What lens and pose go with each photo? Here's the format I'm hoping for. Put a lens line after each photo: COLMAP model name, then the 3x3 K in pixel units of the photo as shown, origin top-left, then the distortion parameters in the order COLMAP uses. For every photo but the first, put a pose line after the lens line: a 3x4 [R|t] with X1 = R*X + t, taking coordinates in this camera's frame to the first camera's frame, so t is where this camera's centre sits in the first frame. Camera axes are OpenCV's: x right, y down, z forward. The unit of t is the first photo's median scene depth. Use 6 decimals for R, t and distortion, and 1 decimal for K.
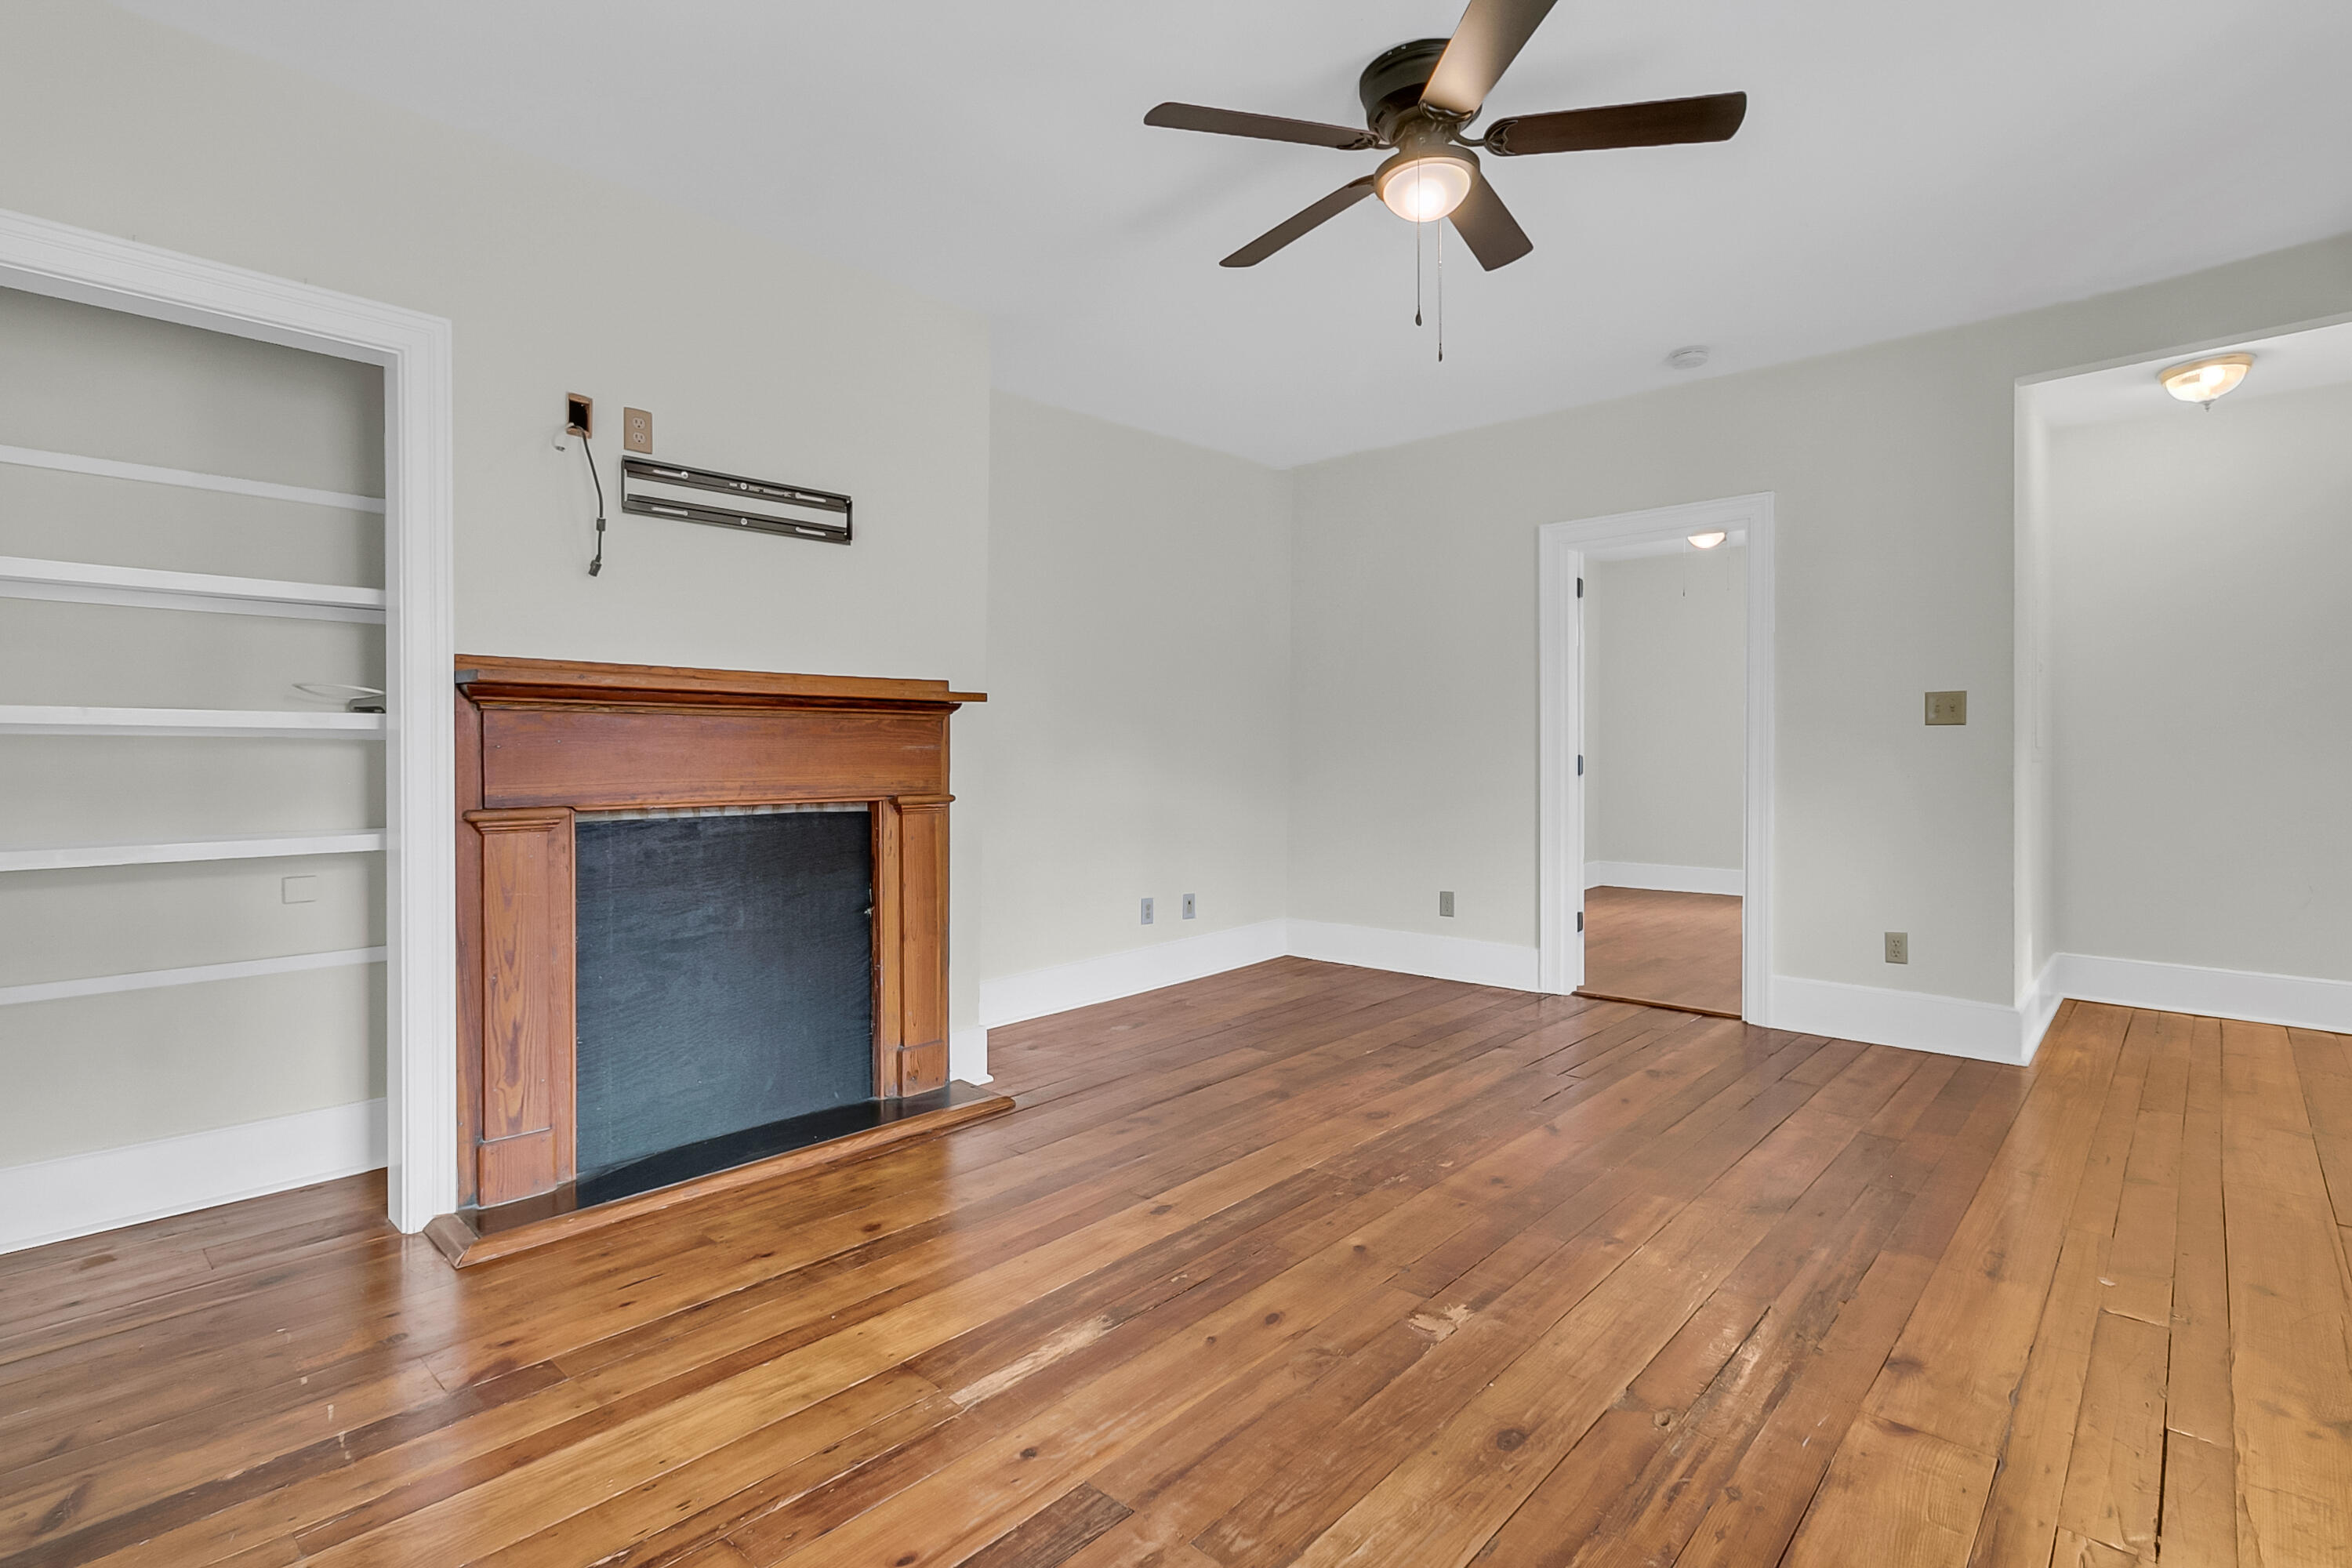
lens RADIAL K [[1115.3, 0, 1212.6], [0, 1115.3, 767.0], [0, 0, 1]] dist [0.003349, 0.000765]
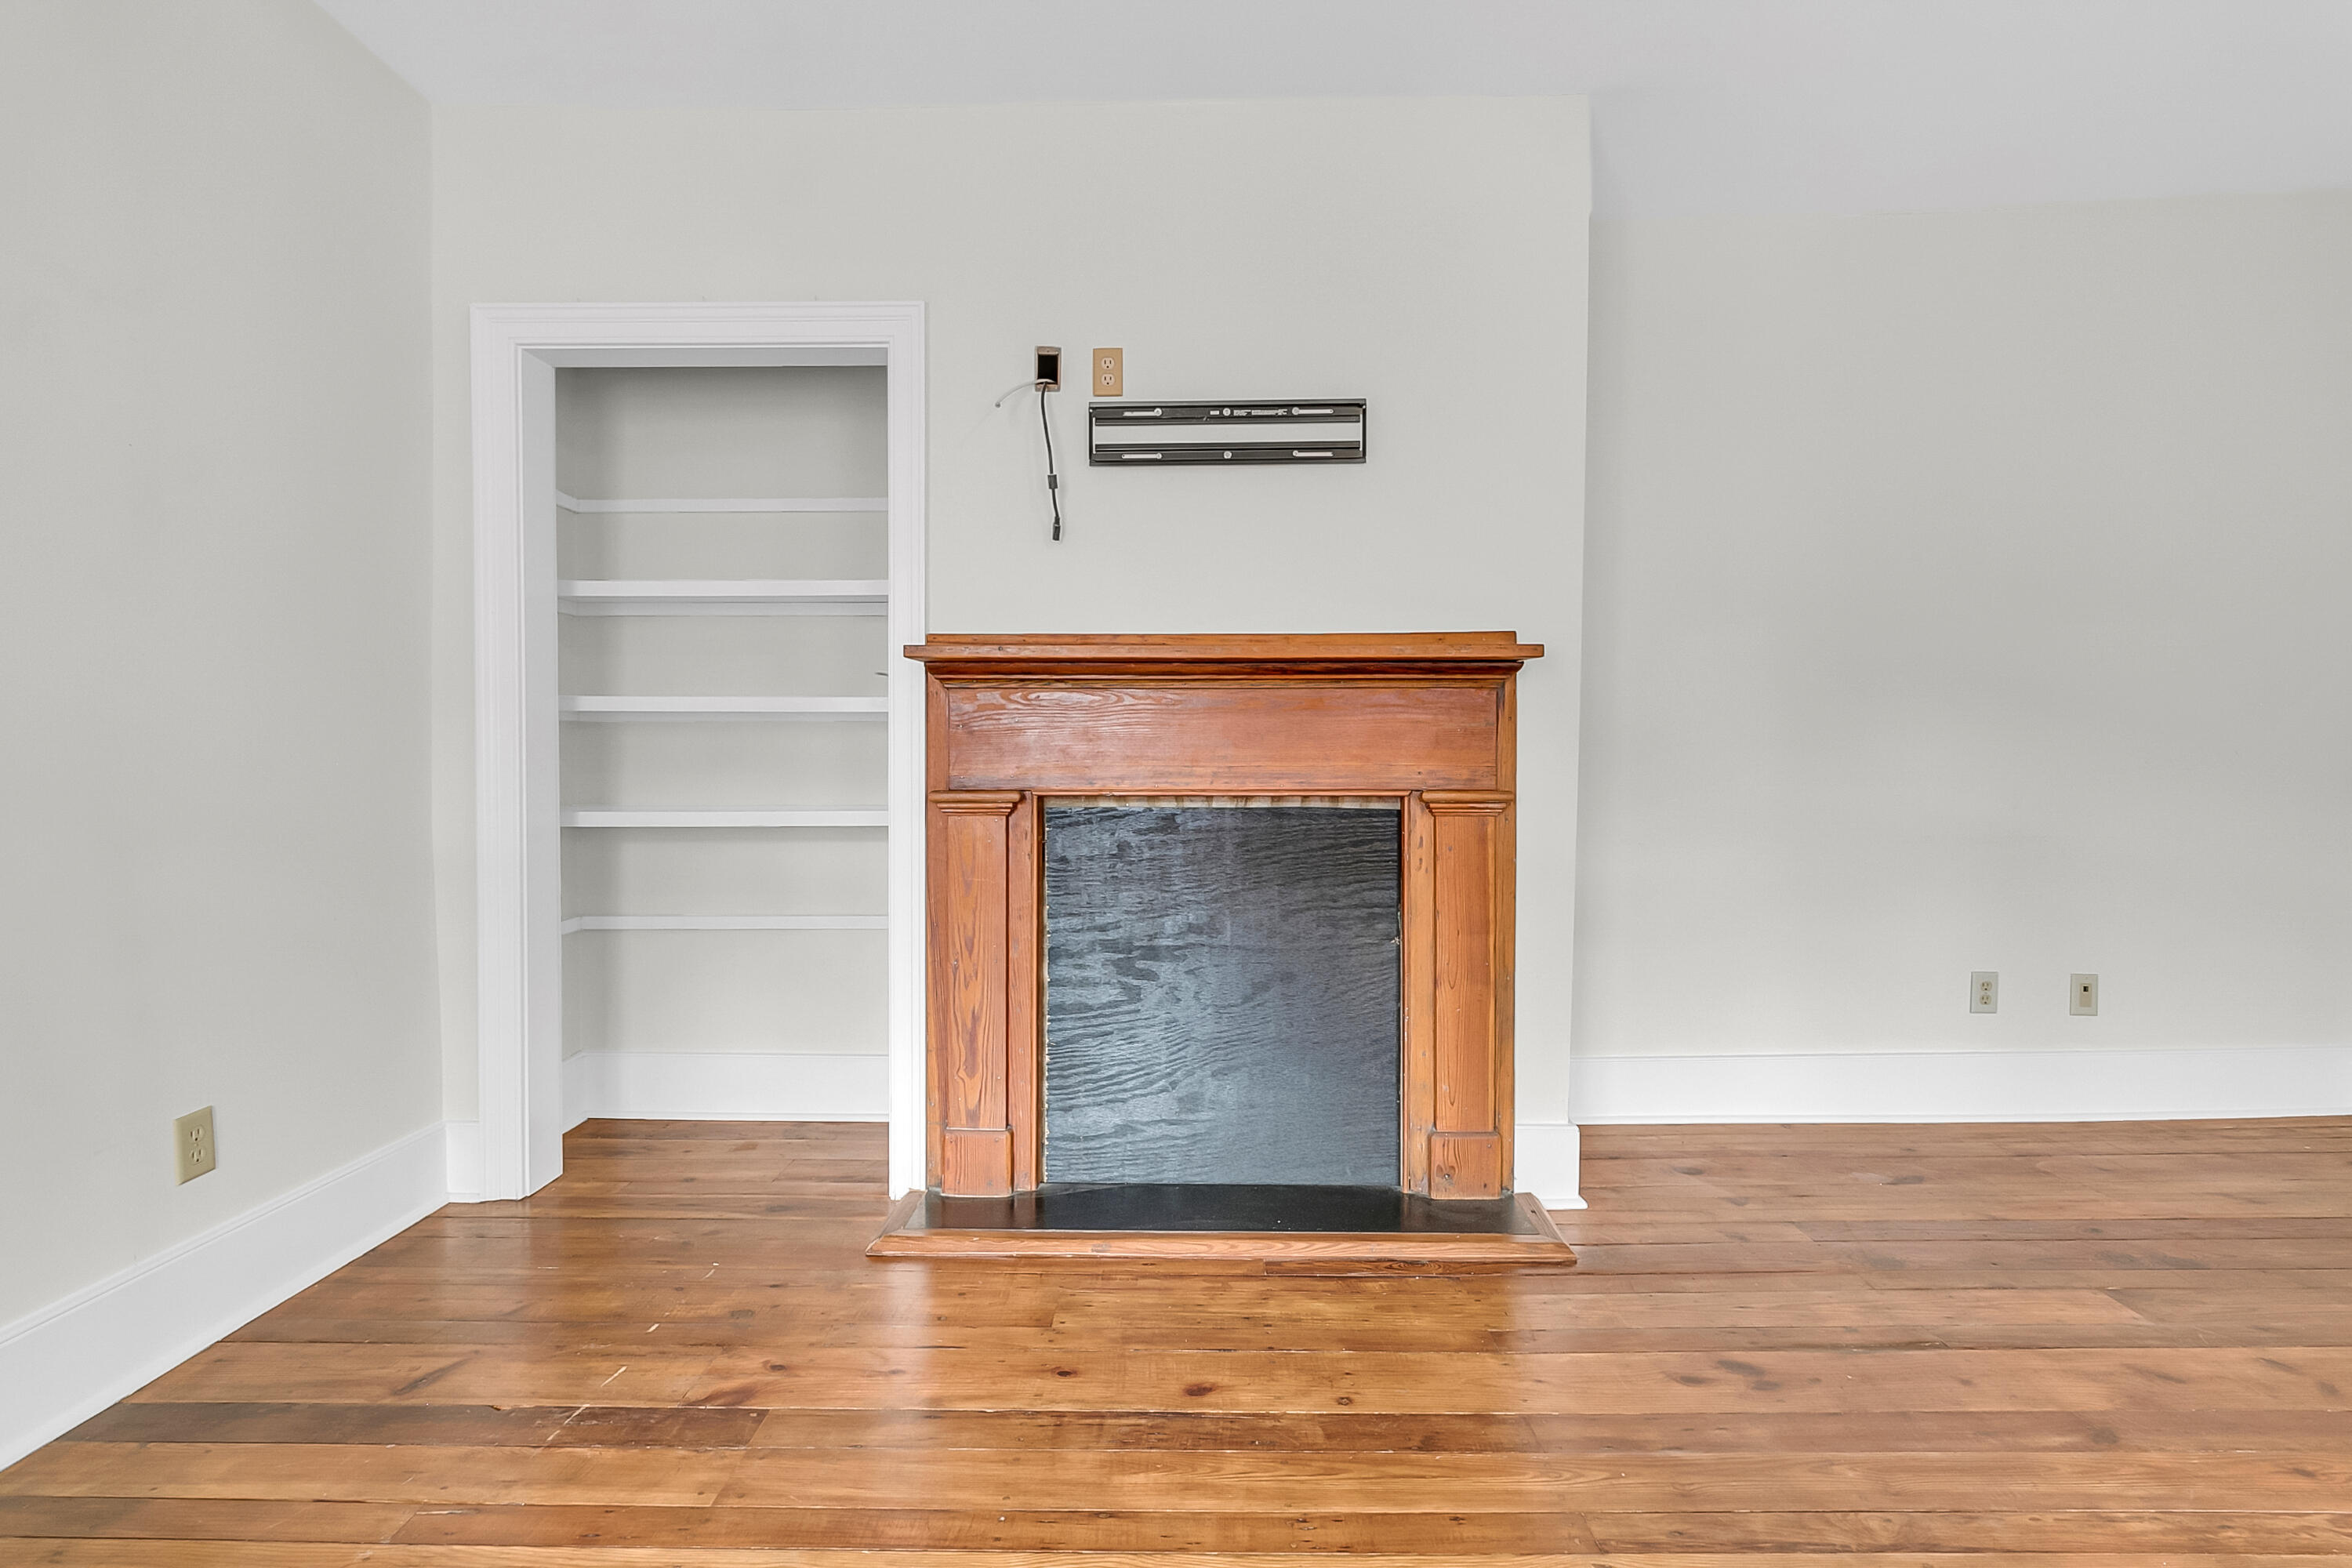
lens RADIAL K [[1105.5, 0, 1186.8], [0, 1105.5, 760.9], [0, 0, 1]] dist [0.002731, 0.000818]
pose [[0.656514, 0.009352, -0.754256, 0.188863], [-0.009388, 0.999947, 0.004226, 0.005249], [0.754256, 0.004307, 0.656567, 0.448498]]
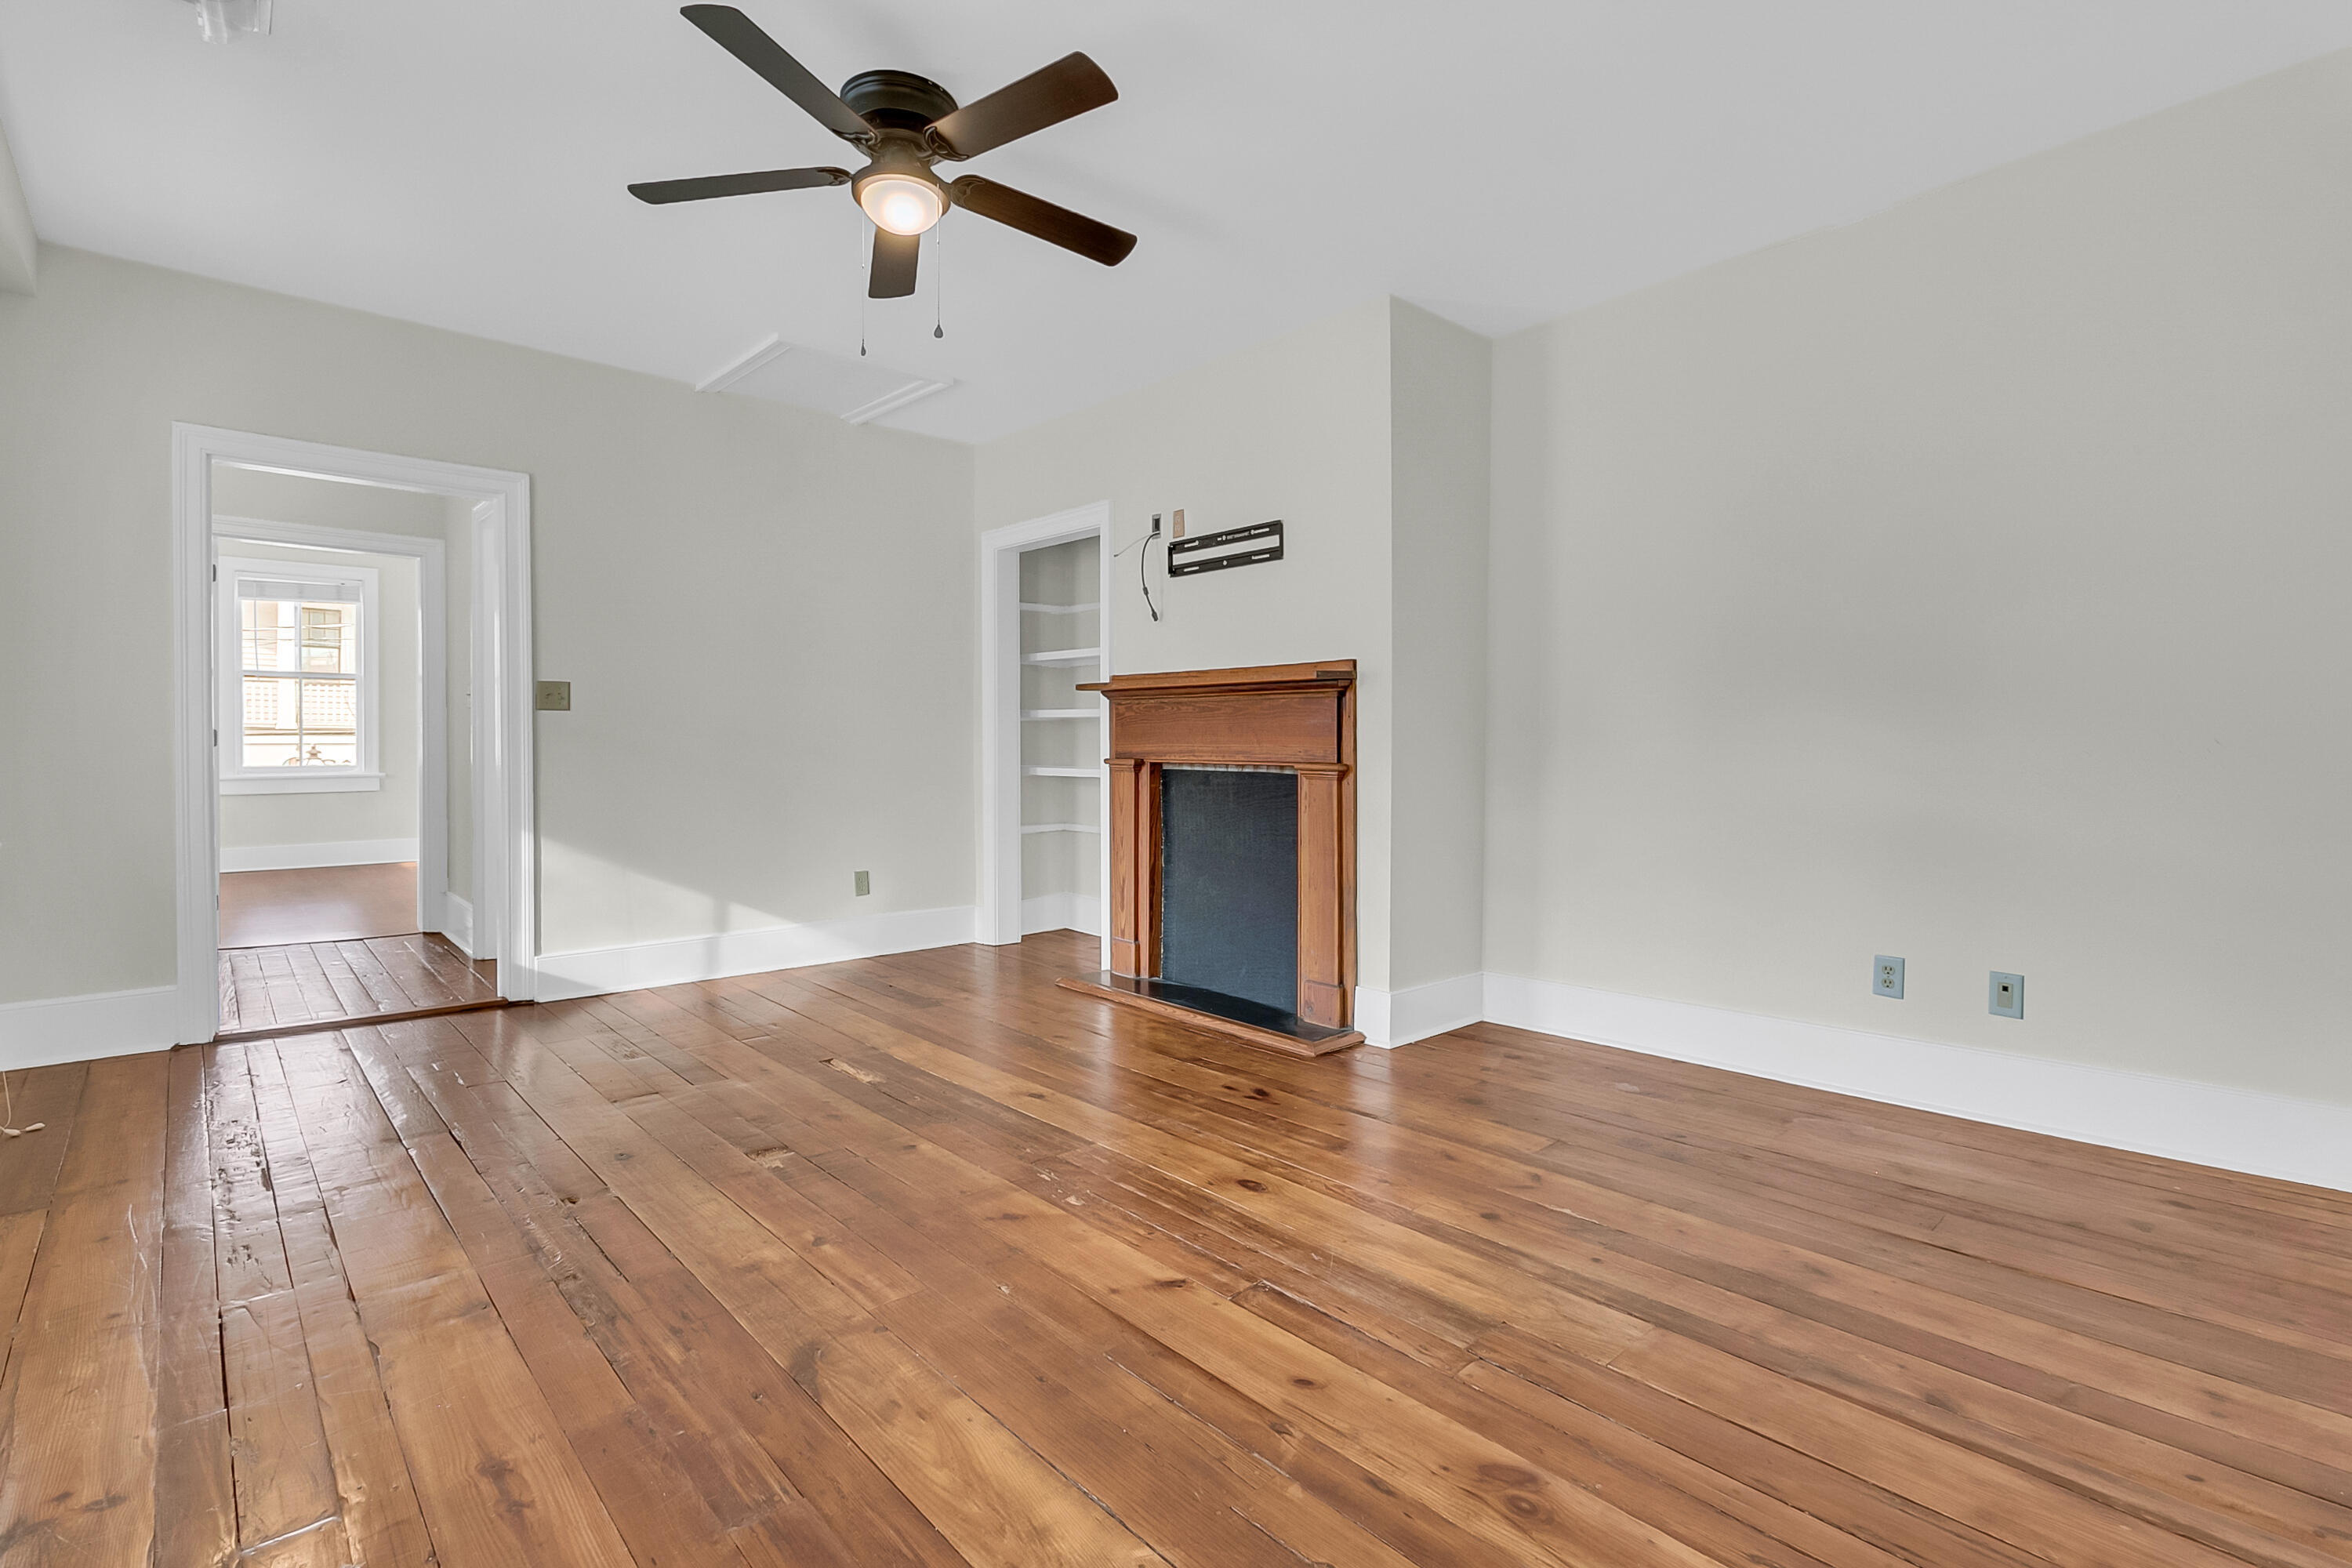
lens RADIAL K [[1105.5, 0, 1186.8], [0, 1105.5, 760.9], [0, 0, 1]] dist [0.002731, 0.000818]
pose [[-0.103784, 0.025426, -0.994275, 1.003852], [-0.010223, 0.999593, 0.026629, -0.006900], [0.994547, 0.012929, -0.103482, 1.128899]]
